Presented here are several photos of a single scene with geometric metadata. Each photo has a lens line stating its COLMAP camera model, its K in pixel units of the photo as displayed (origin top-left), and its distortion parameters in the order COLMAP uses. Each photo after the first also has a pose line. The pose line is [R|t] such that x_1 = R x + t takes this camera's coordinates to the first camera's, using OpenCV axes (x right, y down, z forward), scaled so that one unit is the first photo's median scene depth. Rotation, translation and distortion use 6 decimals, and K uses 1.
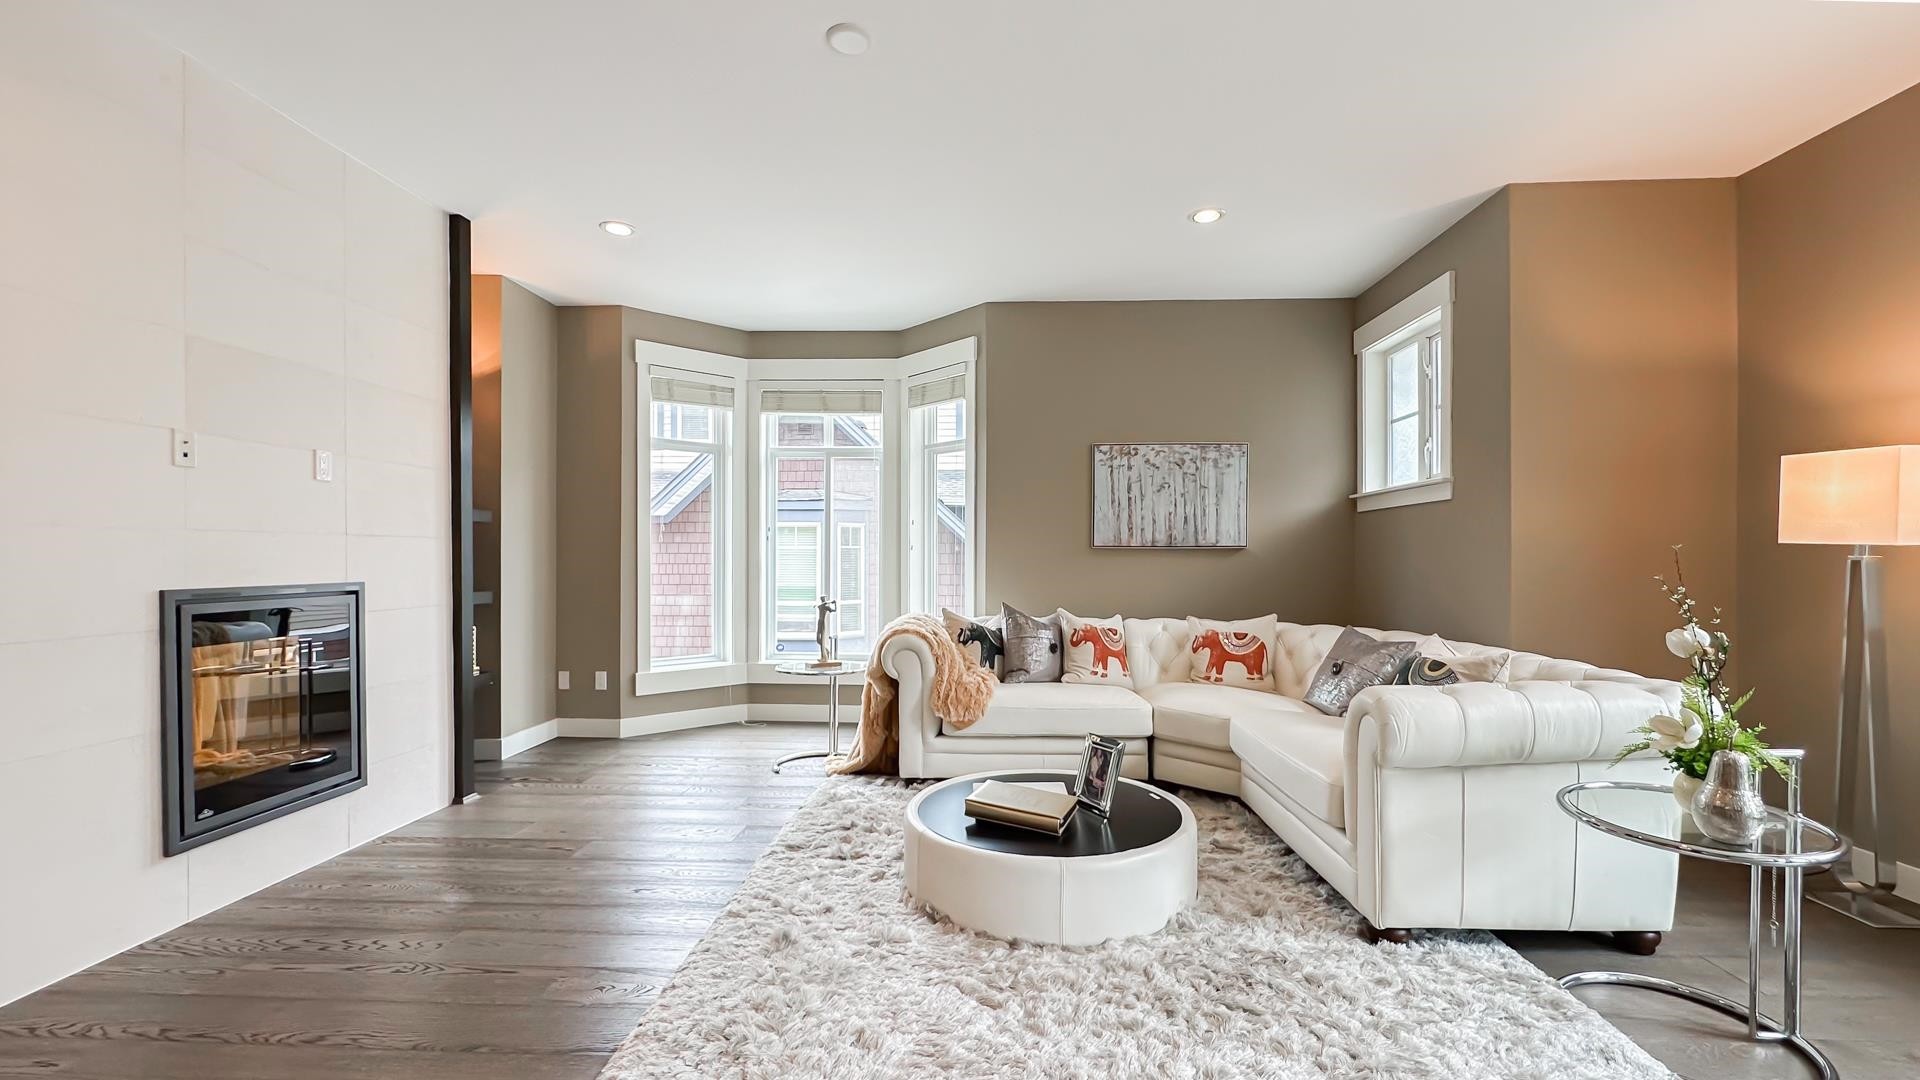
lens RADIAL K [[801.4, 0, 975.2], [0, 801.4, 542.7], [0, 0, 1]] dist [-0.002165, 0.000335]
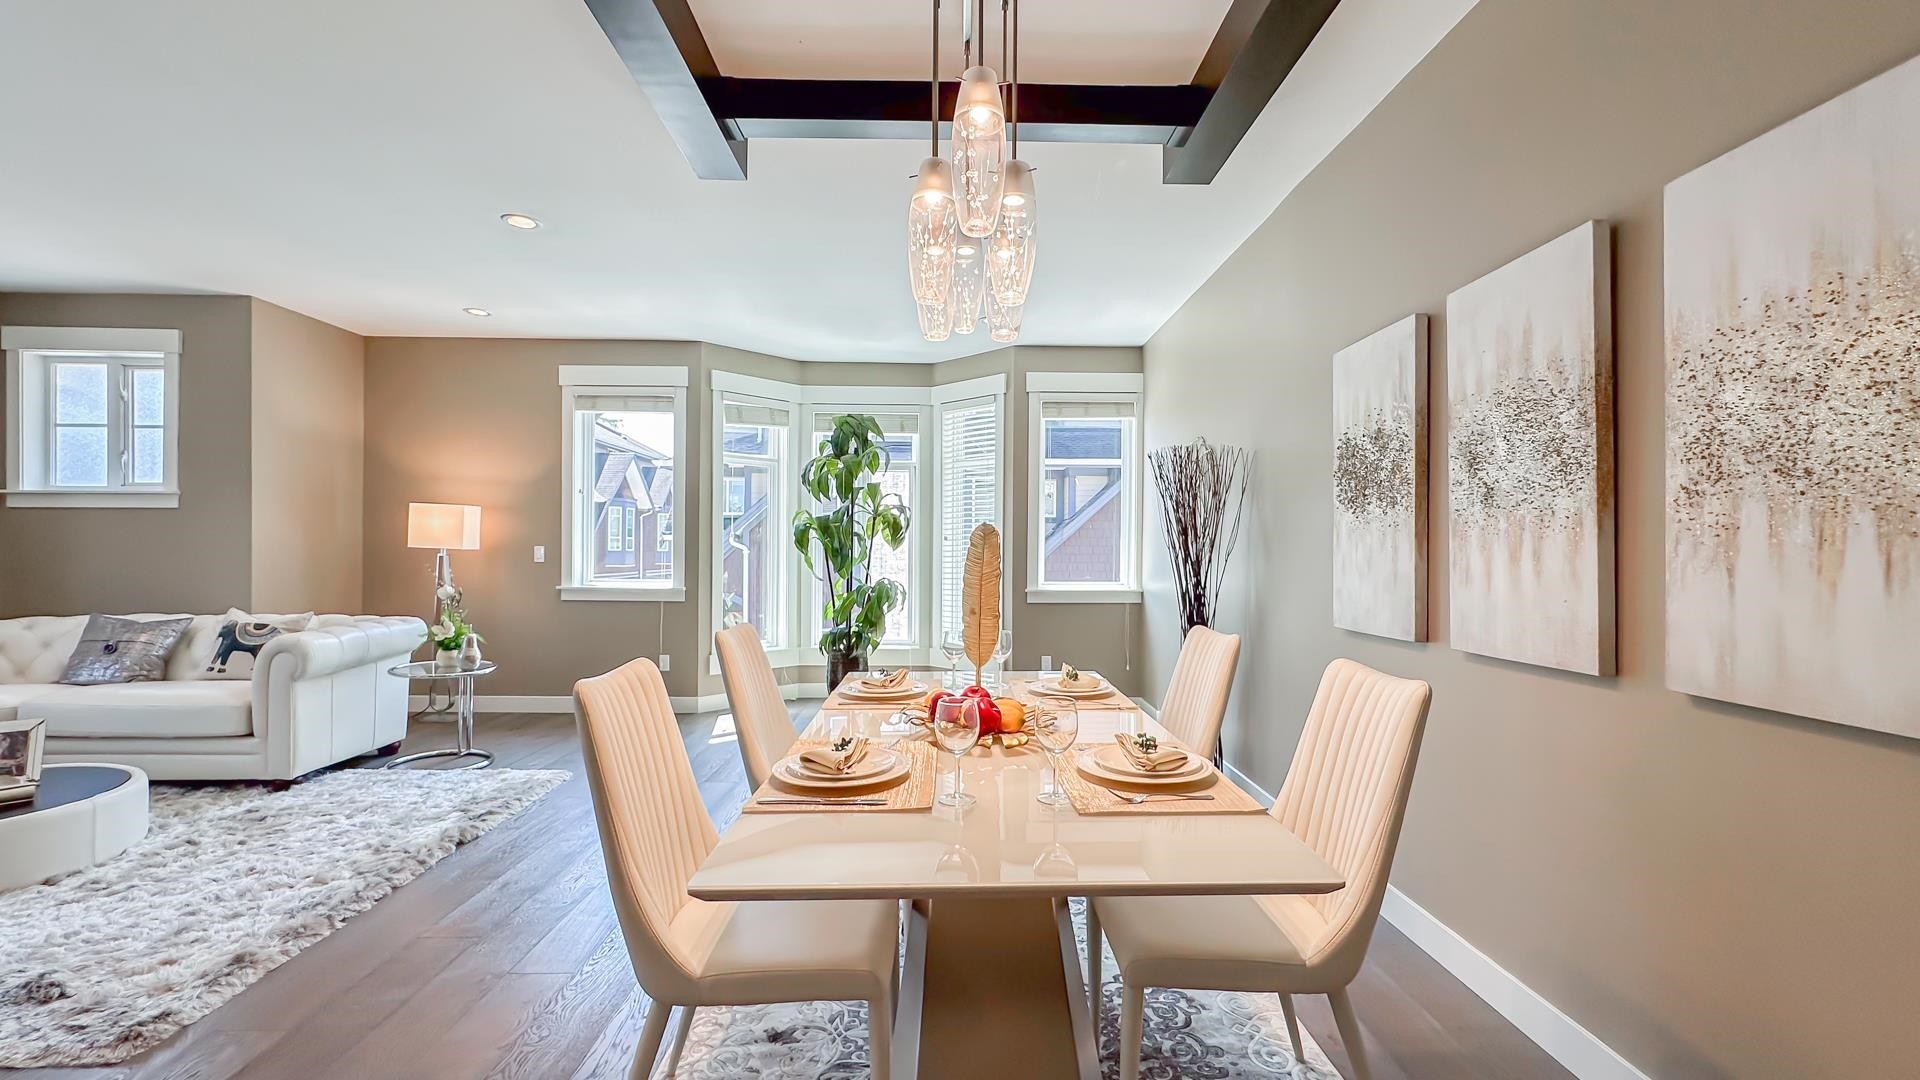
lens RADIAL K [[772.0, 0, 957.2], [0, 772.0, 552.9], [0, 0, 1]] dist [-0.003263, 0.000047]
pose [[-0.067122, -0.003027, 0.997740, -0.643742], [-0.024707, 0.999694, 0.001370, -0.014175], [-0.997439, -0.024559, -0.067177, -0.144849]]
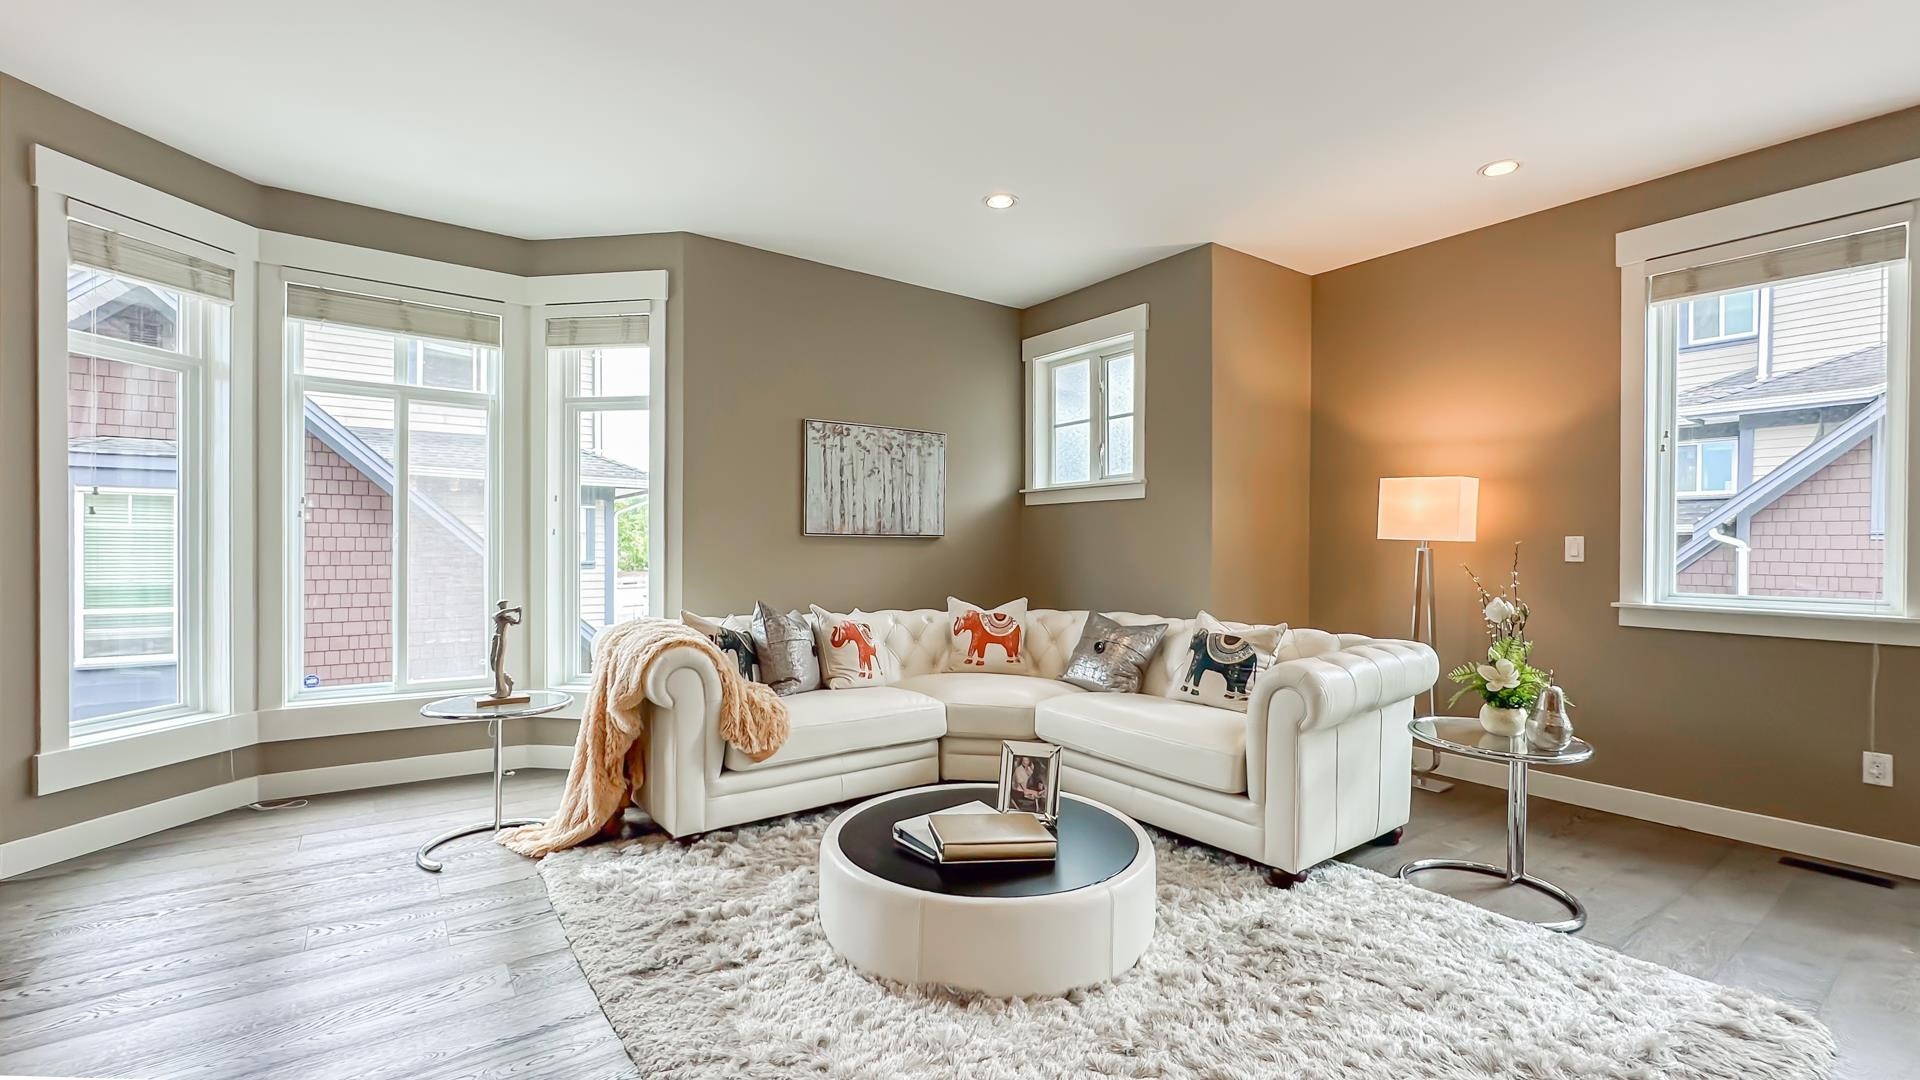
lens RADIAL K [[805.5, 0, 954.3], [0, 805.5, 538.0], [0, 0, 1]] dist [-0.003742, -0.000225]
pose [[0.786683, 0.008834, 0.617294, -0.319837], [-0.015956, 0.999855, 0.006026, 0.001681], [-0.617151, -0.014590, 0.786709, 0.218082]]
